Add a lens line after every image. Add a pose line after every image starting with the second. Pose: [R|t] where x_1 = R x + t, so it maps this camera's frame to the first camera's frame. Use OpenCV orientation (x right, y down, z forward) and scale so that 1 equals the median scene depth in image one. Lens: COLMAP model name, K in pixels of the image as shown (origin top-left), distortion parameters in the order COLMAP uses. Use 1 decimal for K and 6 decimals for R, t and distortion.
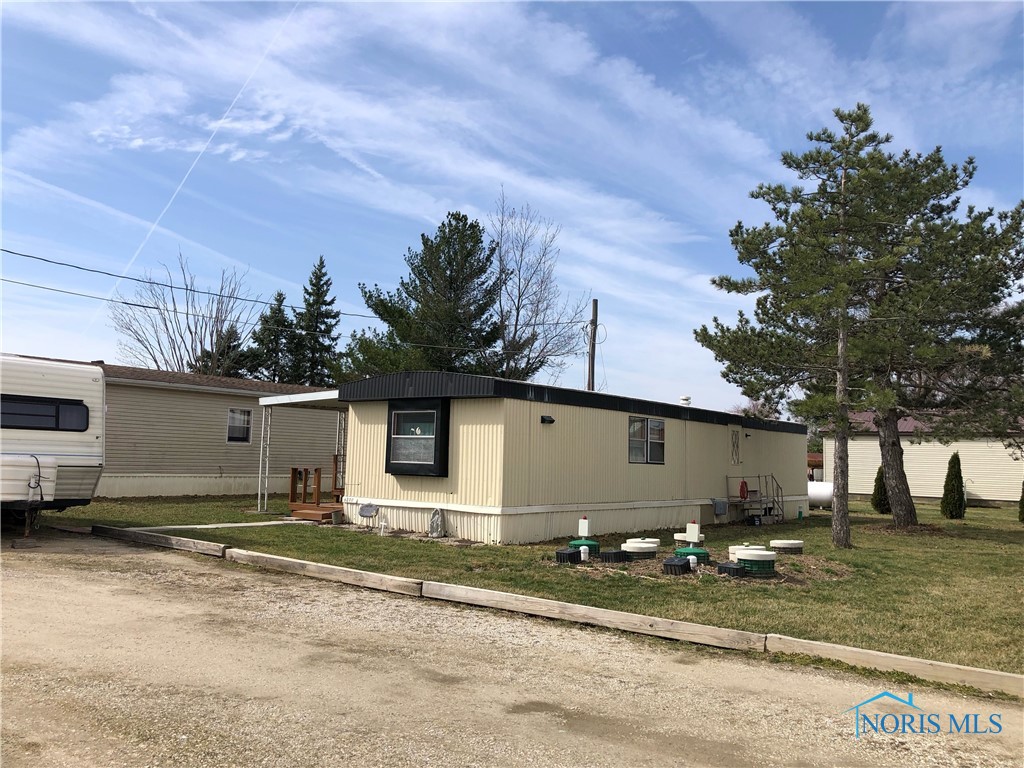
lens RADIAL K [[837.1, 0, 487.1], [0, 837.1, 383.8], [0, 0, 1]] dist [0.028951, -0.007003]
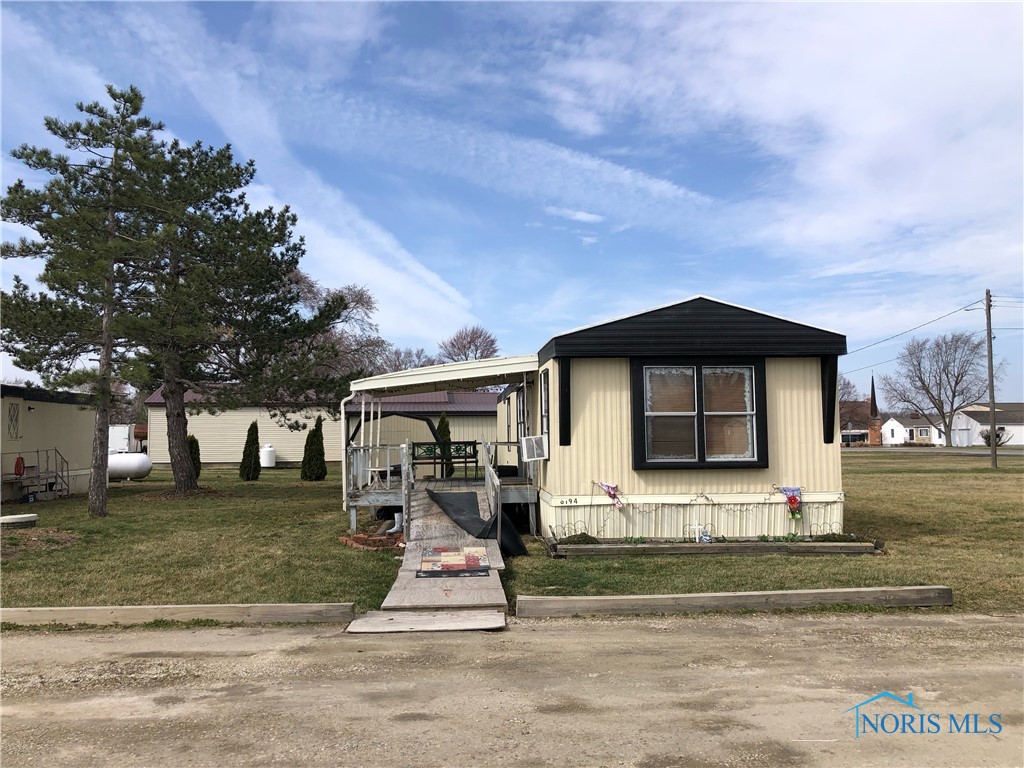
lens RADIAL K [[837.4, 0, 512.0], [0, 837.4, 384.0], [0, 0, 1]] dist [0.049272, -0.055618]
pose [[0.737066, 0.010336, 0.675742, 0.067613], [-0.033405, 0.999218, 0.021153, -0.004292], [-0.674995, -0.038165, 0.736835, -0.068196]]
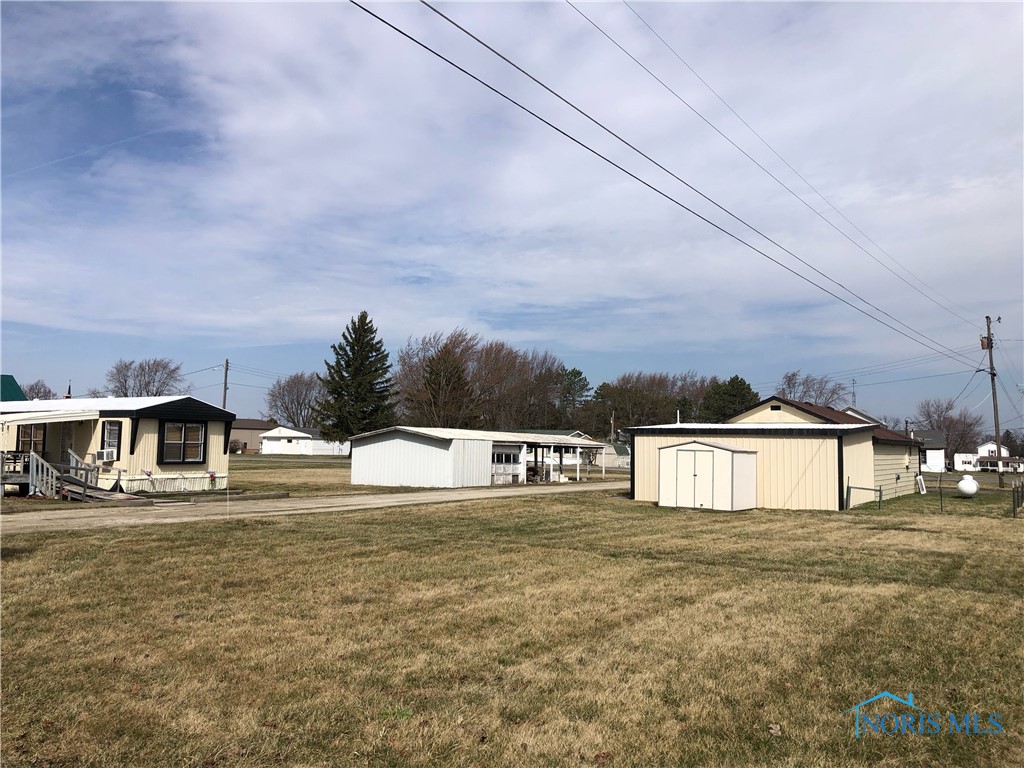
lens RADIAL K [[837.4, 0, 512.0], [0, 837.4, 384.0], [0, 0, 1]] dist [0.049272, -0.055618]
pose [[-0.093941, 0.045141, 0.994554, -1.978902], [-0.110492, 0.992327, -0.055477, -0.113008], [-0.989427, -0.115102, -0.088233, -0.244194]]
